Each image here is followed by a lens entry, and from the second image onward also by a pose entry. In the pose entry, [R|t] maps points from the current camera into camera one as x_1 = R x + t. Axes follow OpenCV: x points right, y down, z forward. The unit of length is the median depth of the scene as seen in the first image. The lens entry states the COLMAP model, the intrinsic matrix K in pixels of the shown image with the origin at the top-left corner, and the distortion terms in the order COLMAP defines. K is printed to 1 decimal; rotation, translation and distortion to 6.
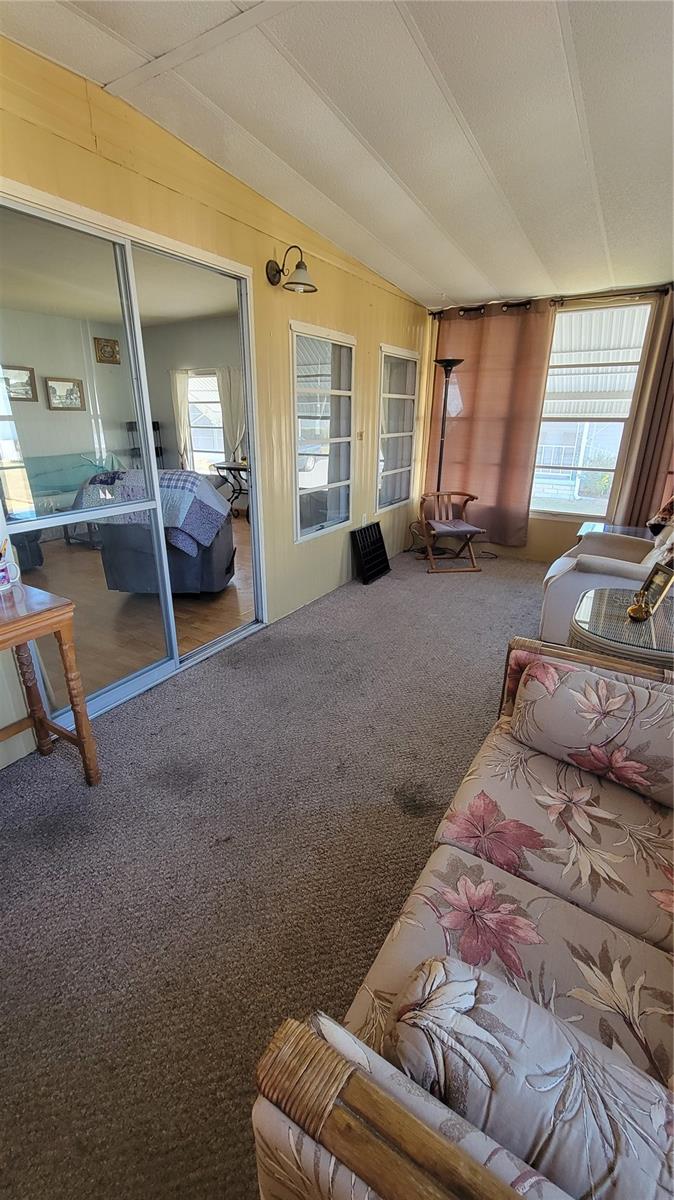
lens RADIAL K [[493.0, 0, 328.6], [0, 493.0, 600.9], [0, 0, 1]] dist [-0.001726, -0.000958]
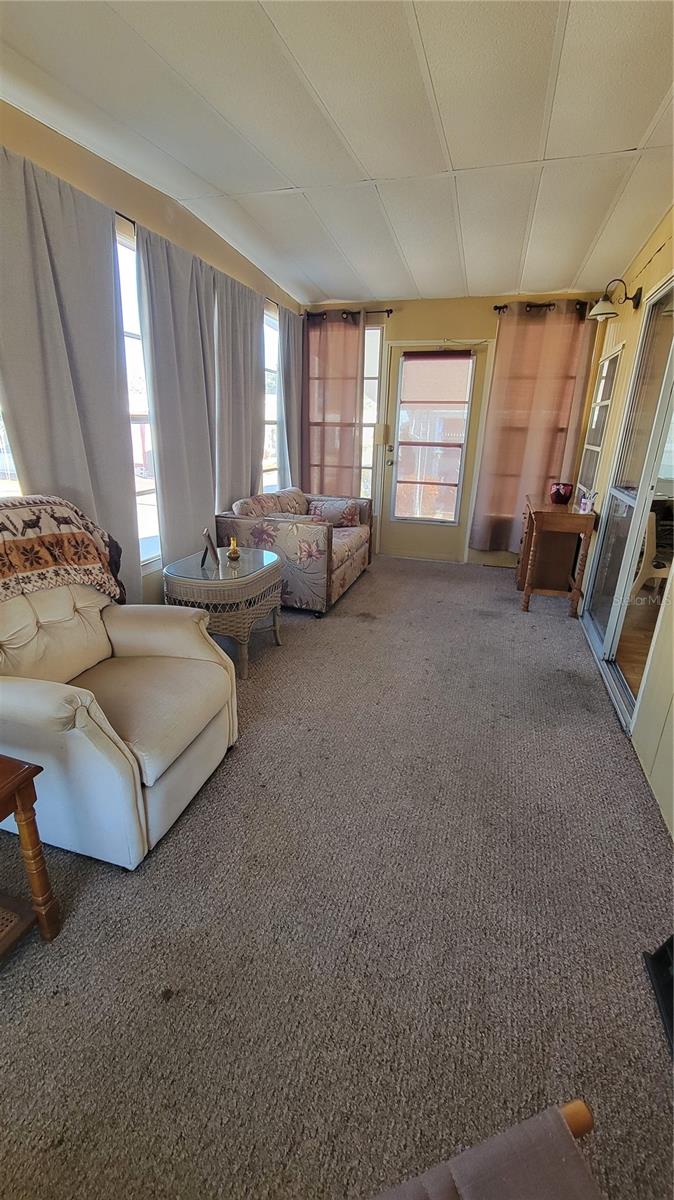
lens RADIAL K [[493.0, 0, 328.6], [0, 493.0, 600.9], [0, 0, 1]] dist [-0.001726, -0.000958]
pose [[-0.972209, 0.060948, -0.226044, 0.692901], [-0.098919, 0.768164, 0.632566, -0.789246], [0.212192, 0.637346, -0.740786, 2.188243]]
